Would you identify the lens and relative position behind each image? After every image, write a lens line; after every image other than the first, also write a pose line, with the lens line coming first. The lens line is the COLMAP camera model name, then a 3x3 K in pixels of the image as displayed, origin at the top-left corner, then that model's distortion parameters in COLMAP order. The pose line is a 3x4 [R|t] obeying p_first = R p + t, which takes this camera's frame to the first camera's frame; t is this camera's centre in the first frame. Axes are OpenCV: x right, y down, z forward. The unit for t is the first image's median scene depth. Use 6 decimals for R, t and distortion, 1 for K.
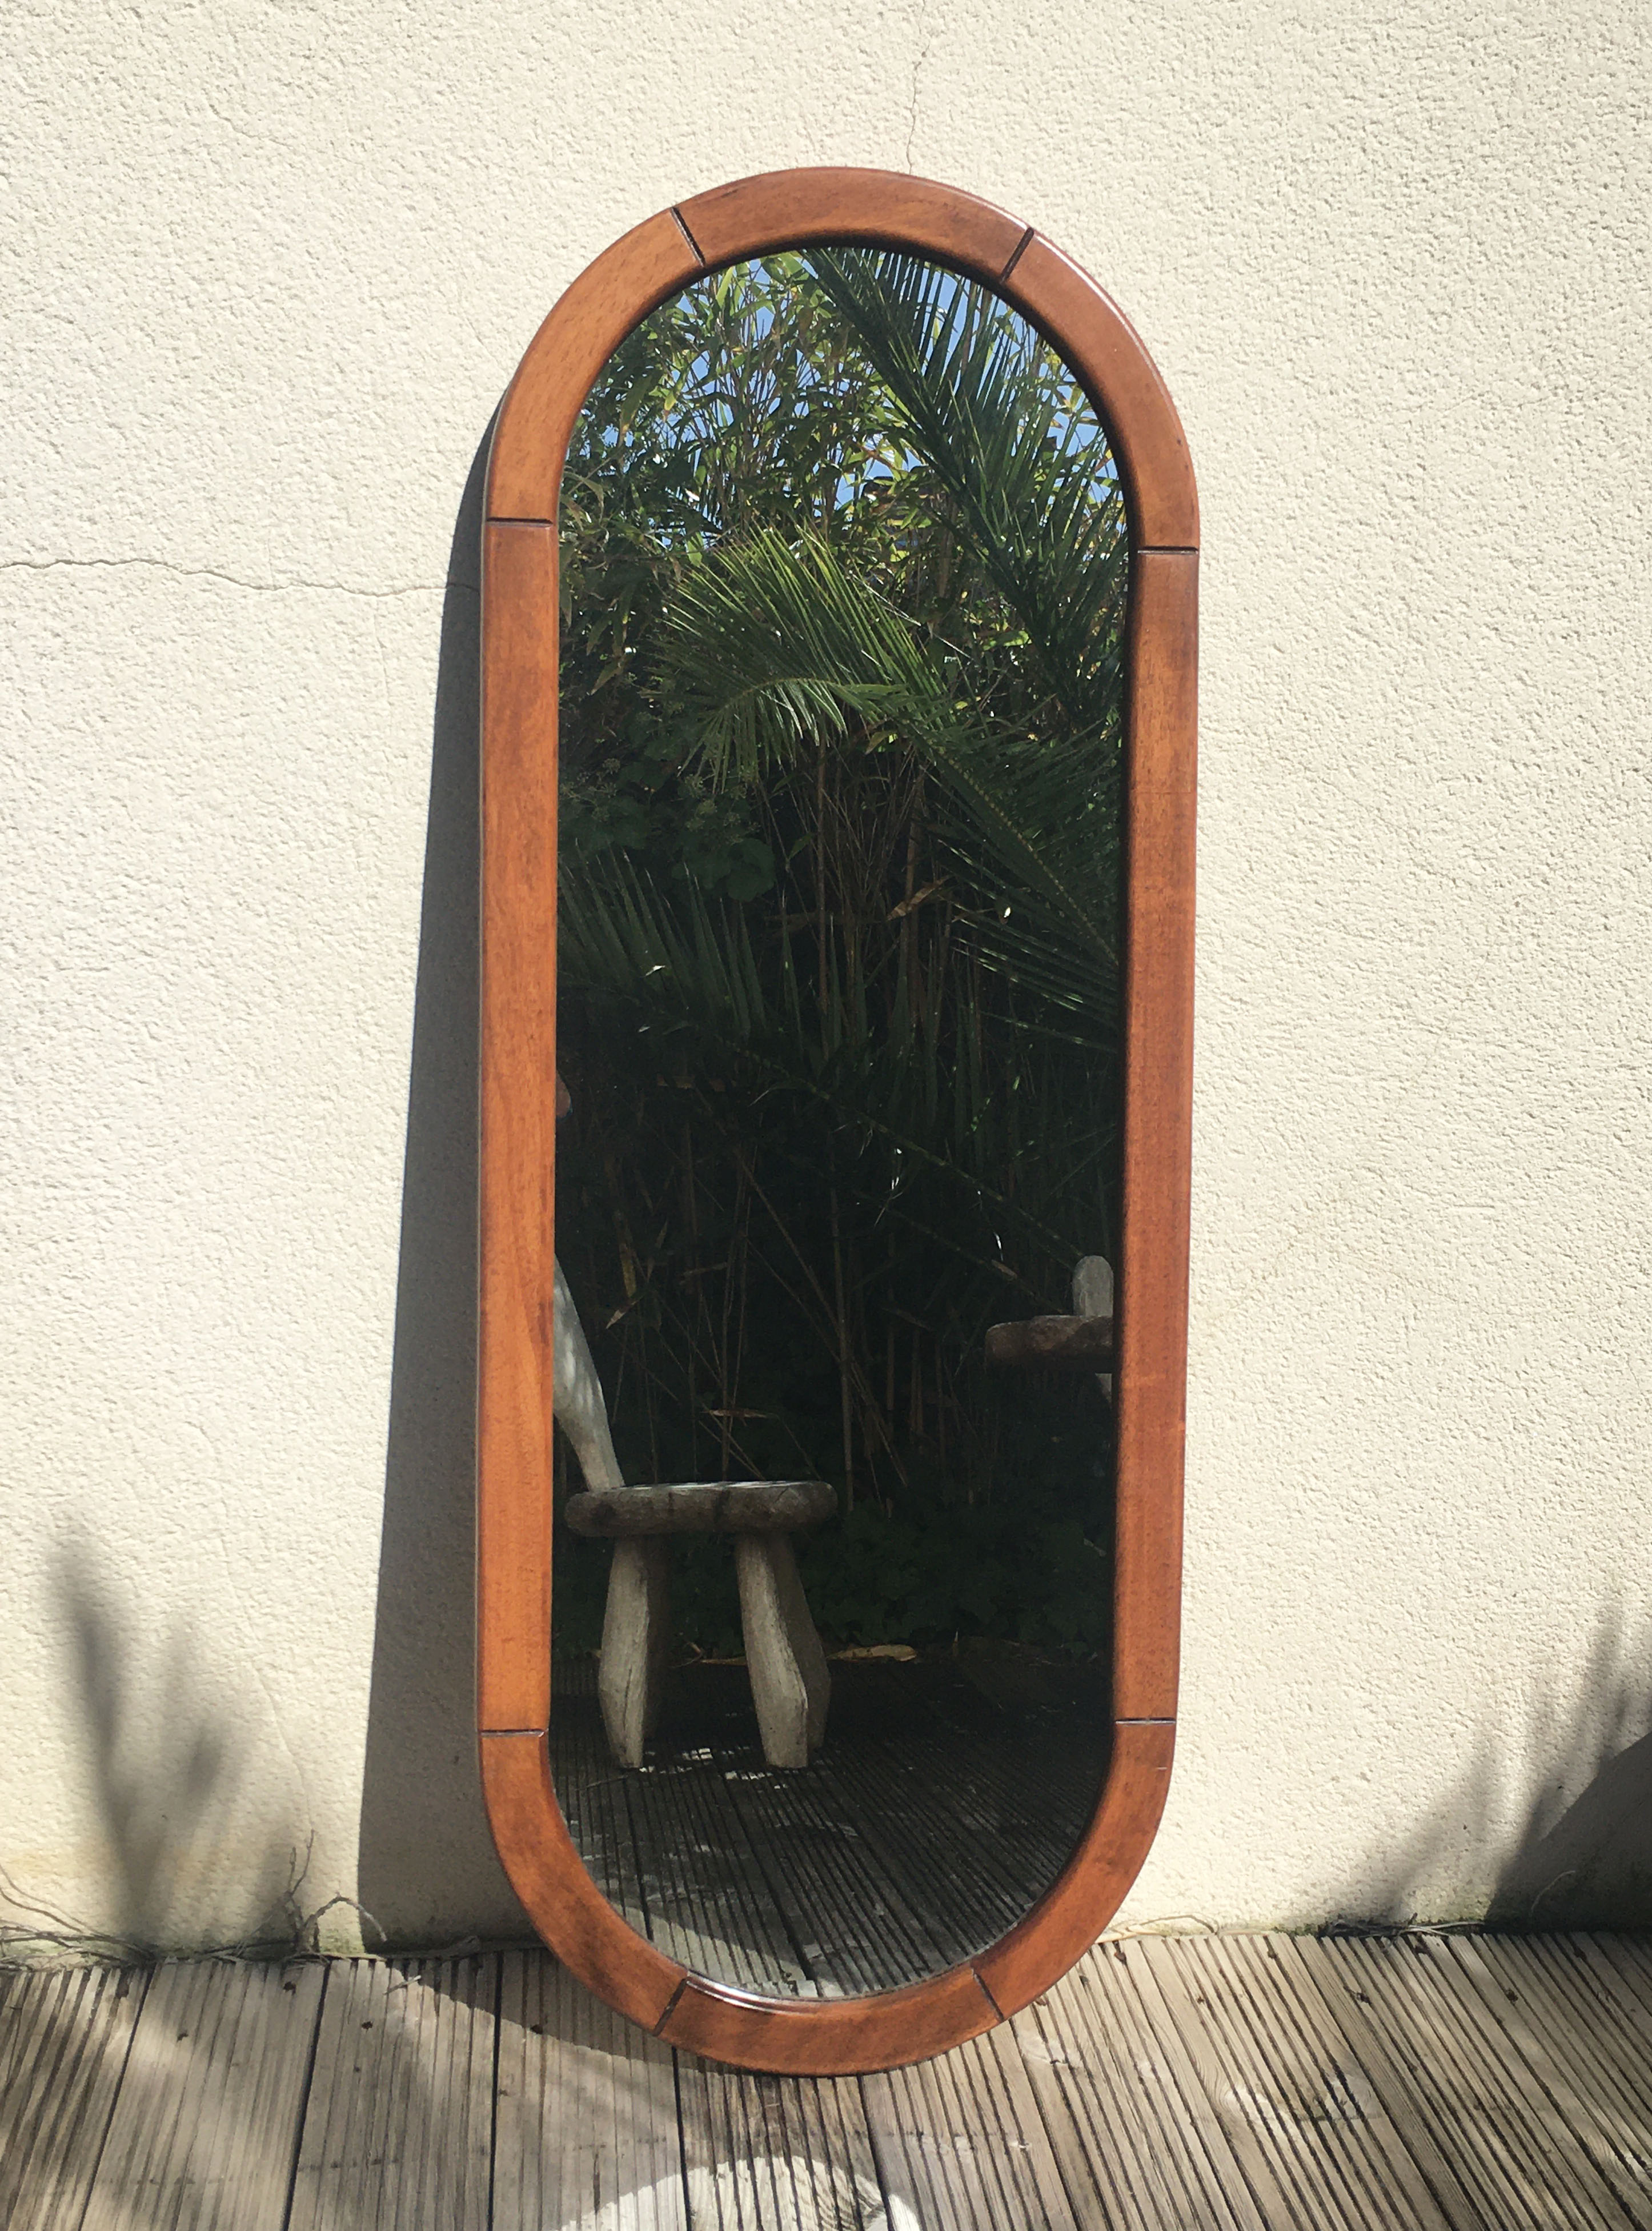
lens RADIAL K [[2579.0, 0, 869.4], [0, 2579.0, 1150.6], [0, 0, 1]] dist [0.073464, -0.072177]
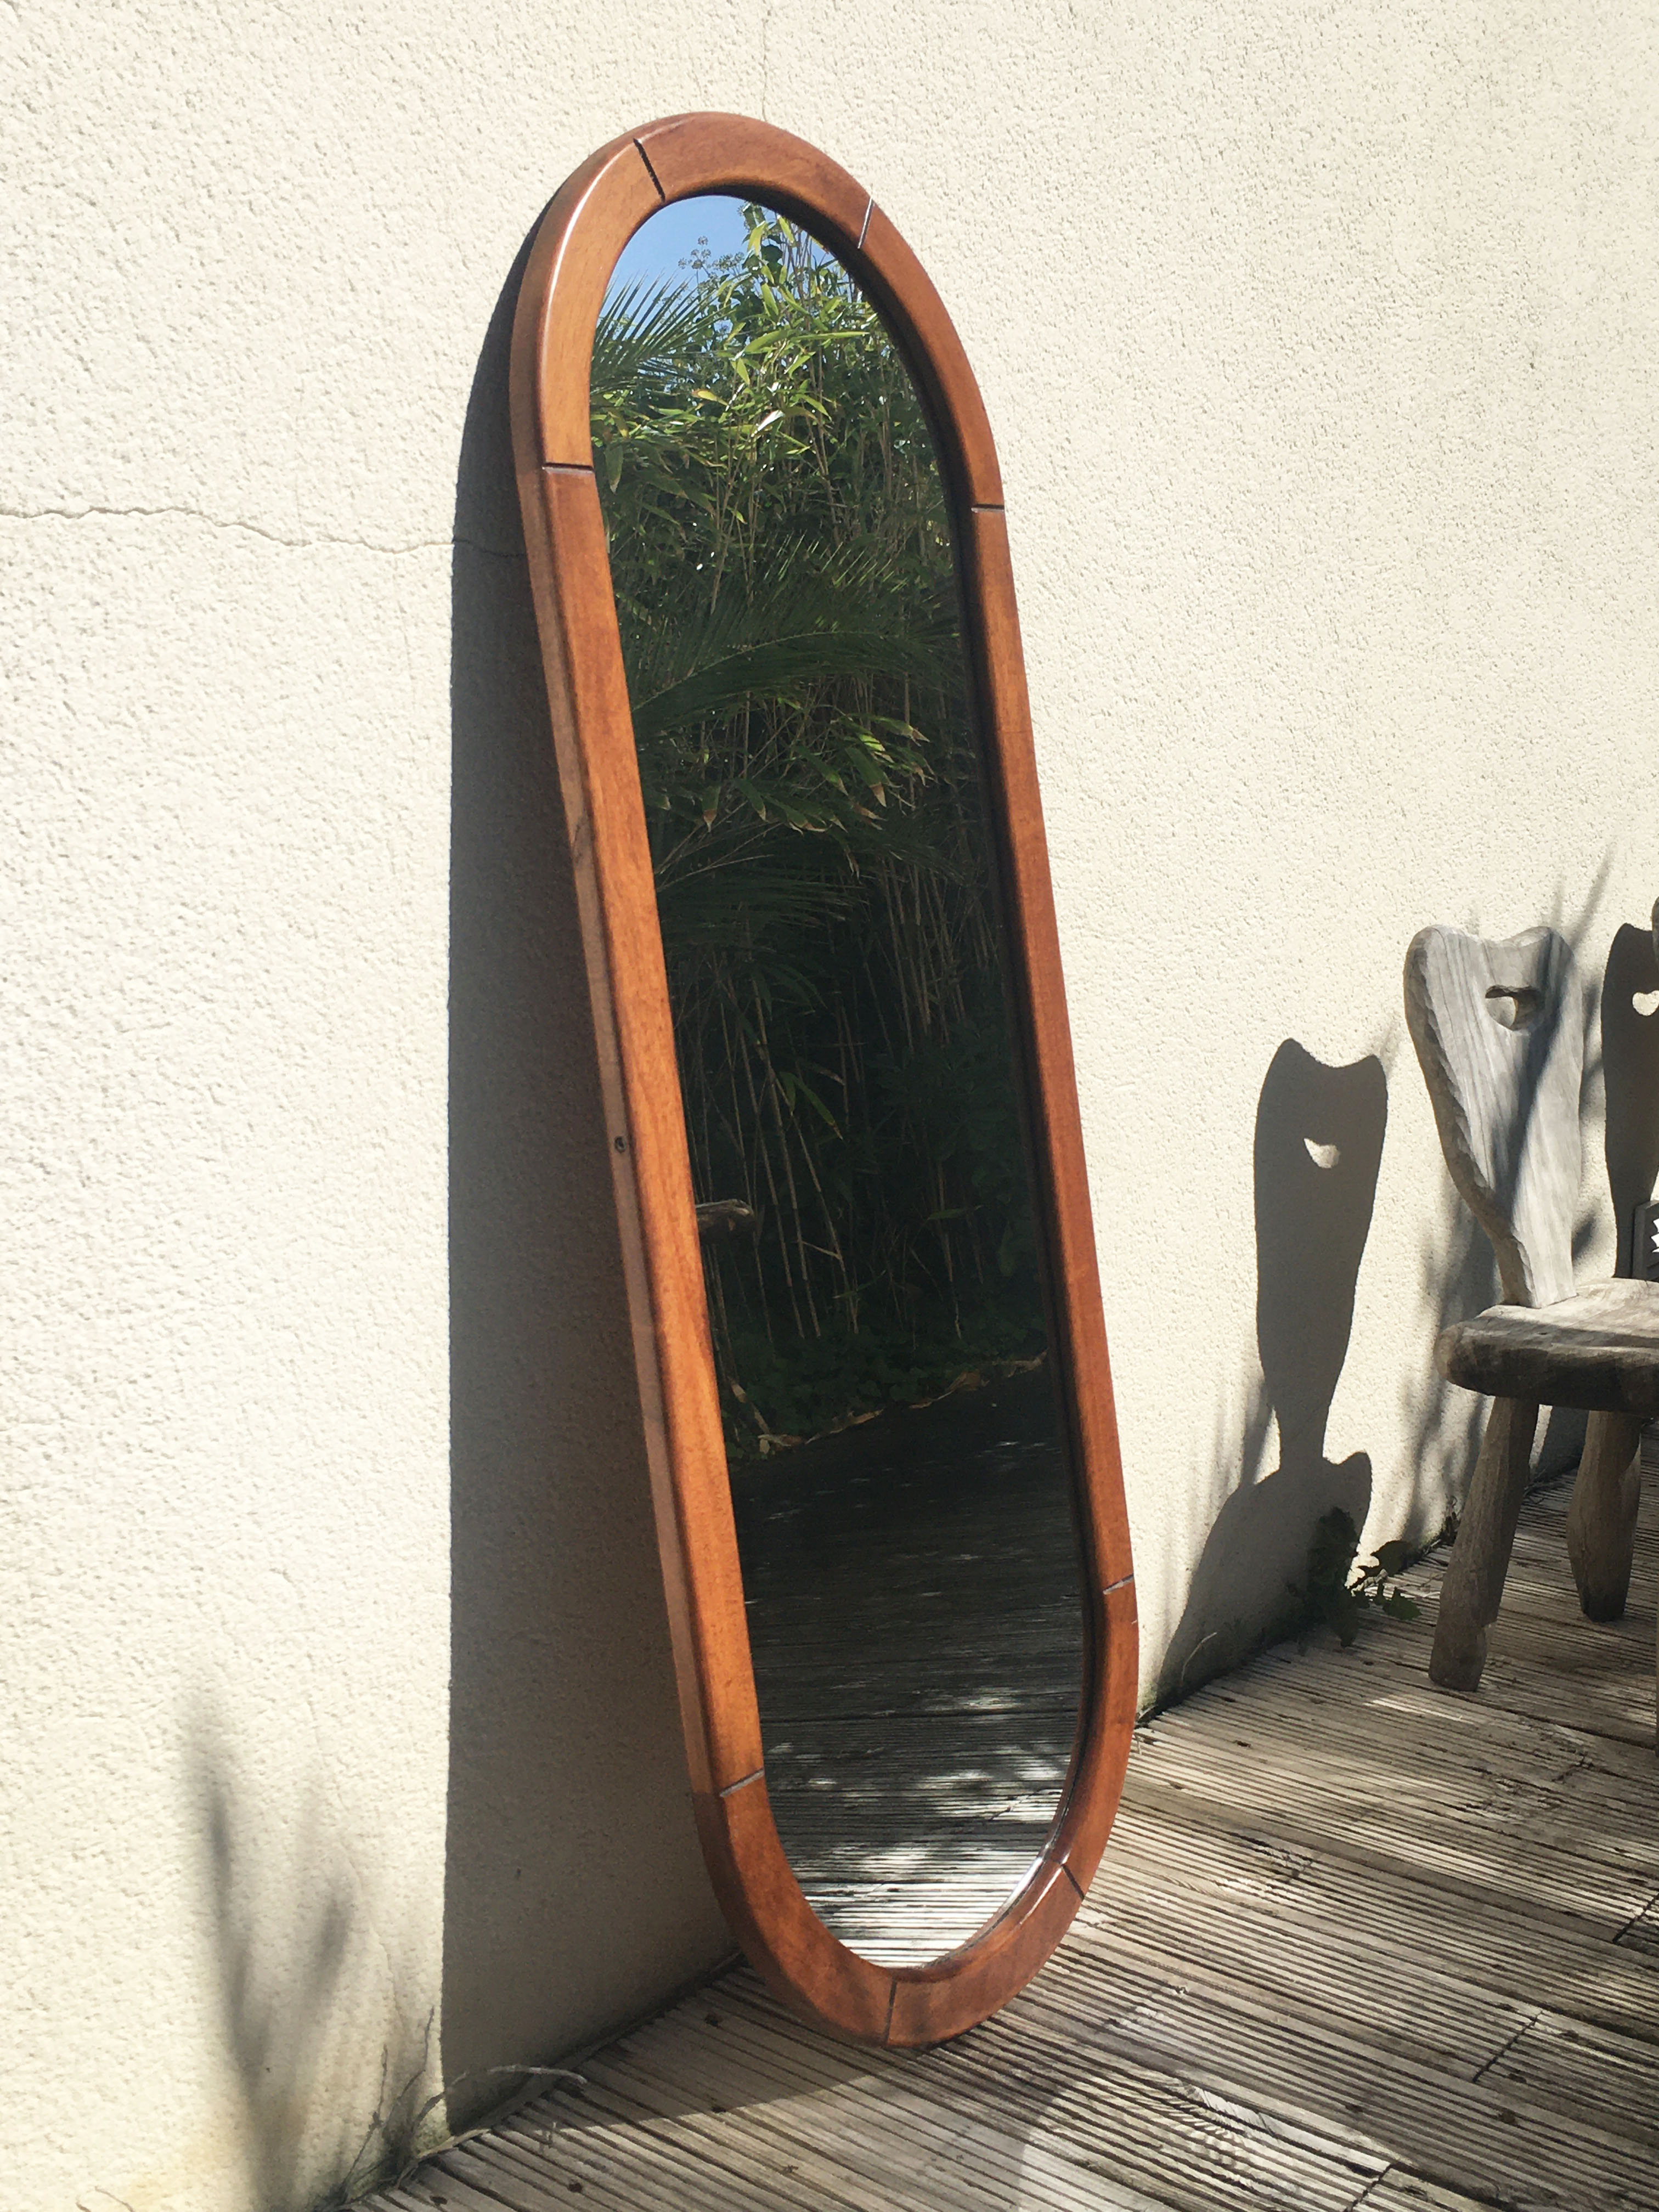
lens RADIAL K [[2487.5, 0, 829.5], [0, 2487.5, 1106.0], [0, 0, 1]] dist [0.069977, -0.079086]
pose [[0.713996, -0.155447, 0.682676, -0.675120], [0.171812, 0.984129, 0.044394, -0.044610], [-0.678742, 0.085594, 0.729371, 0.308592]]
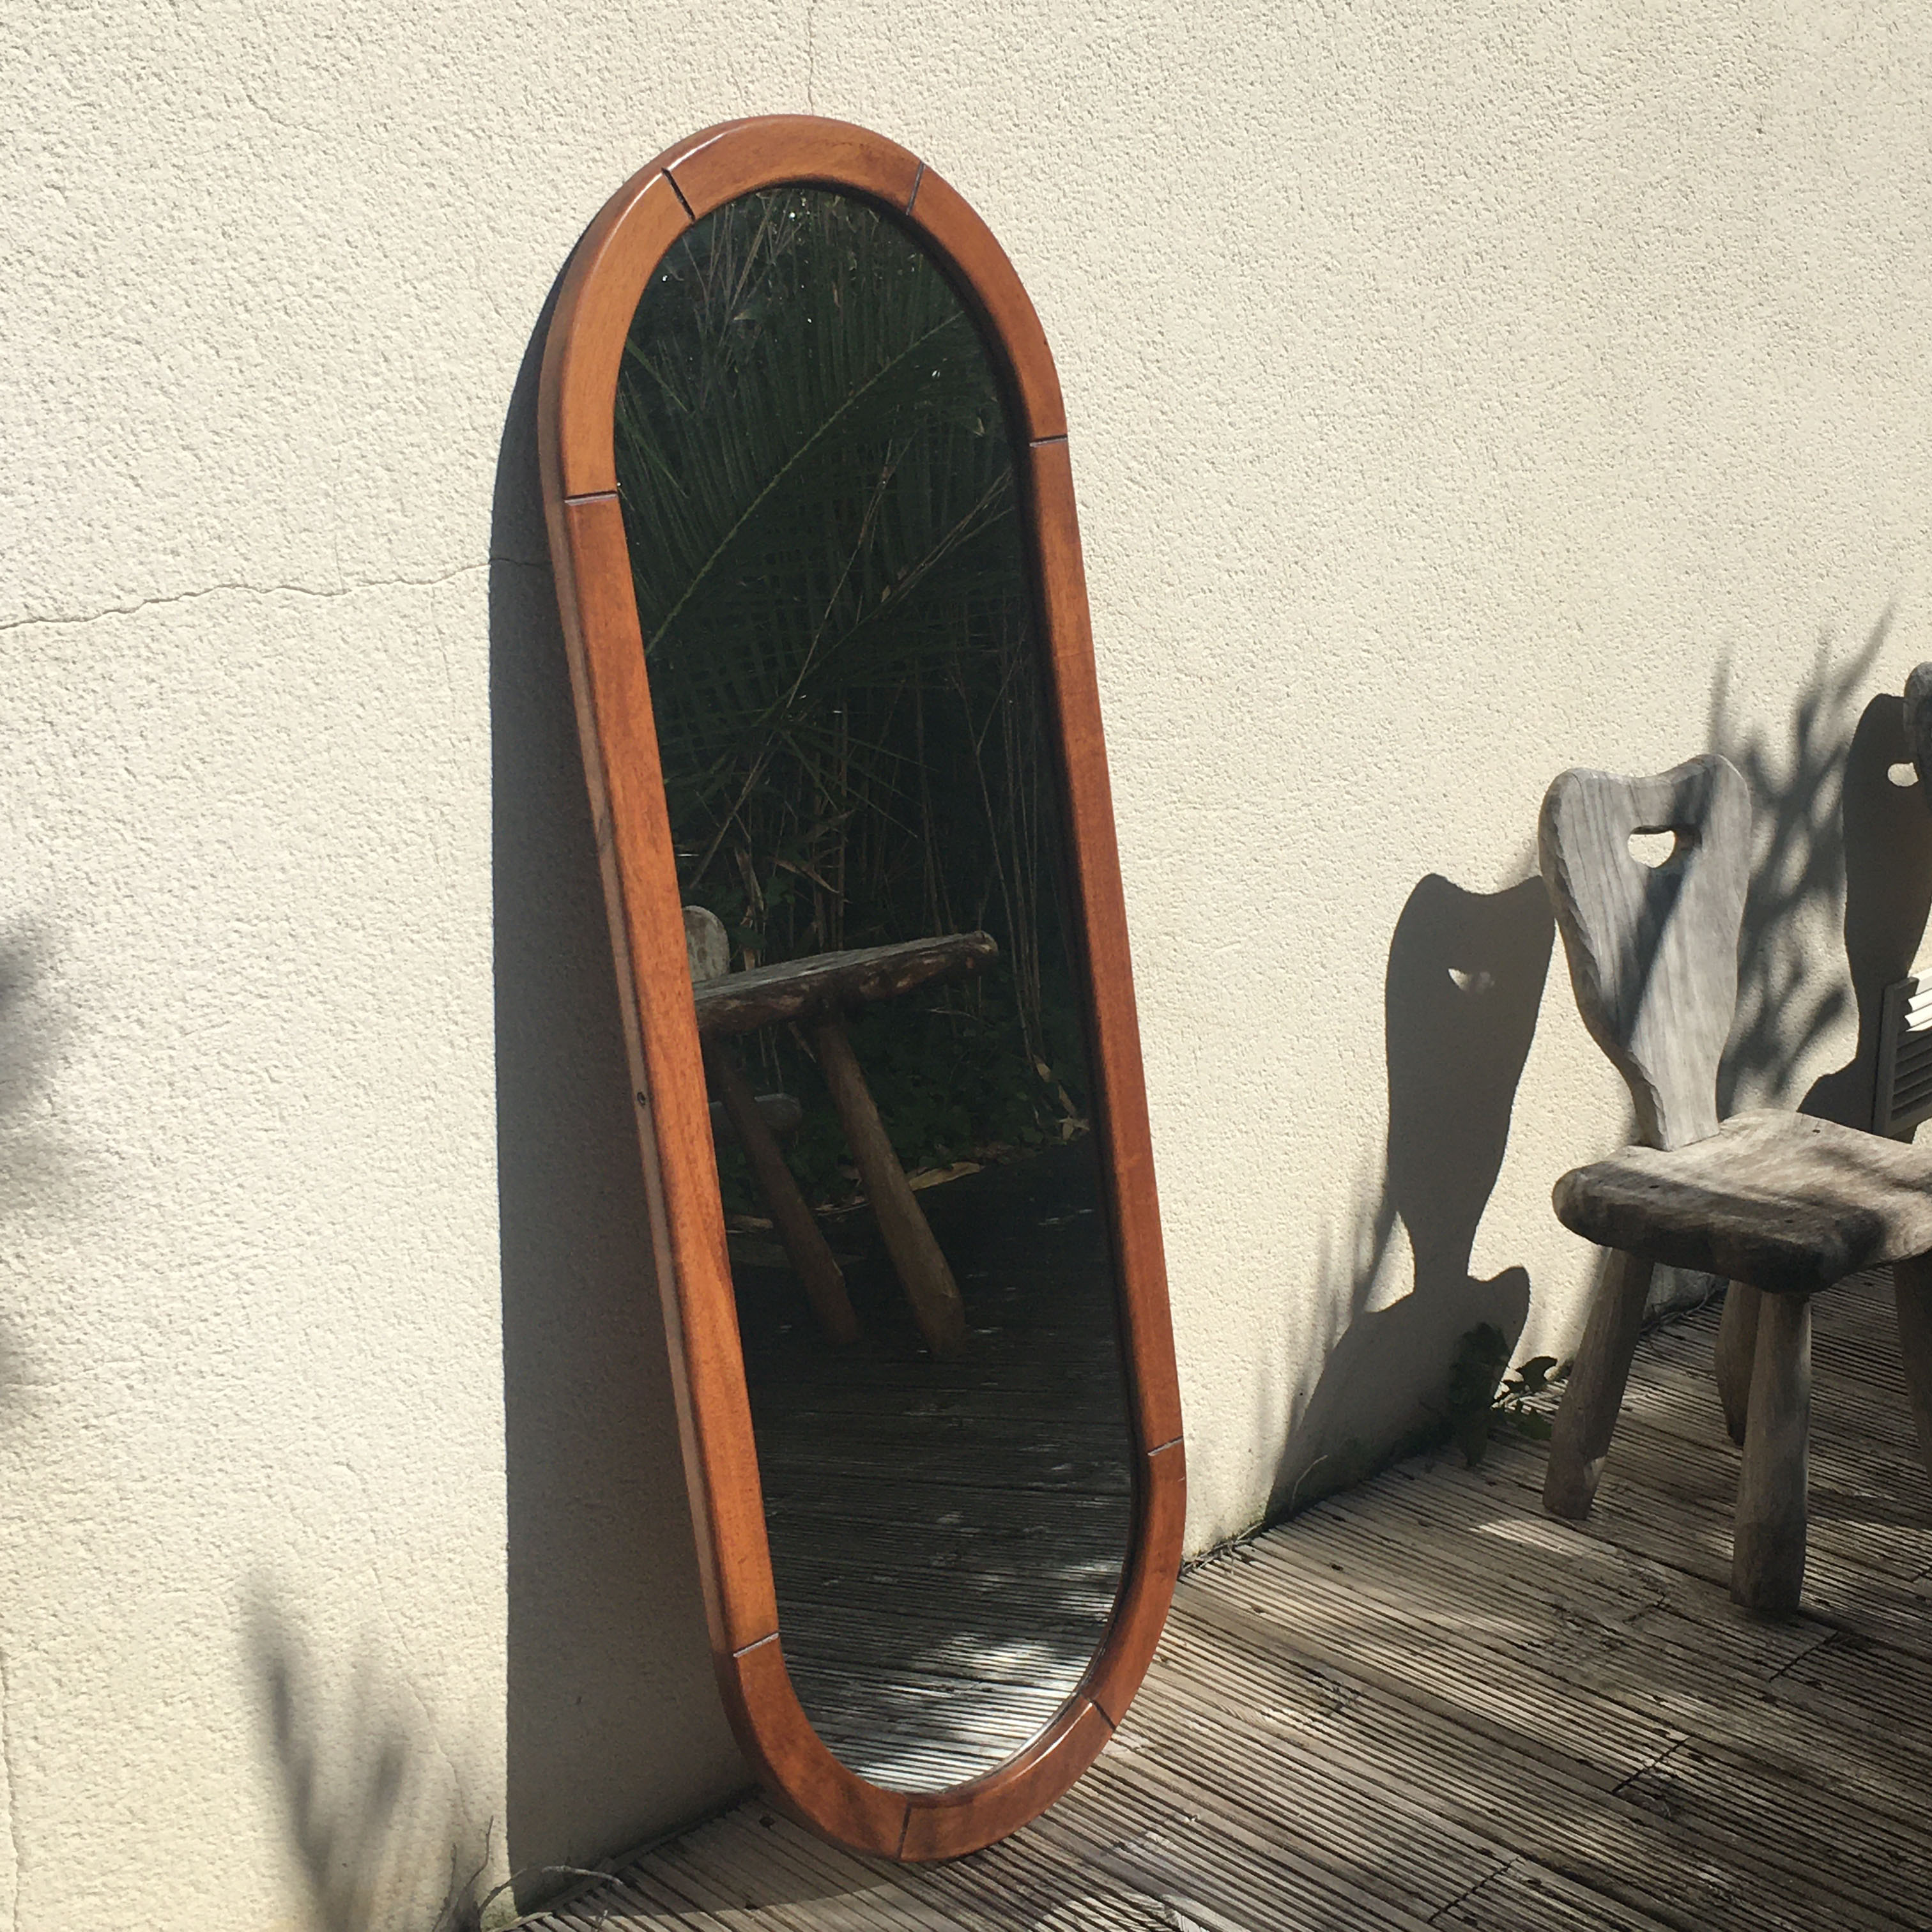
lens RADIAL K [[2897.1, 0, 966.0], [0, 2897.1, 966.0], [0, 0, 1]] dist [0.048371, 0.032659]
pose [[0.789711, -0.218315, 0.573320, -0.676858], [0.164036, 0.975654, 0.145572, -0.197525], [-0.591143, -0.020915, 0.806296, 0.007488]]
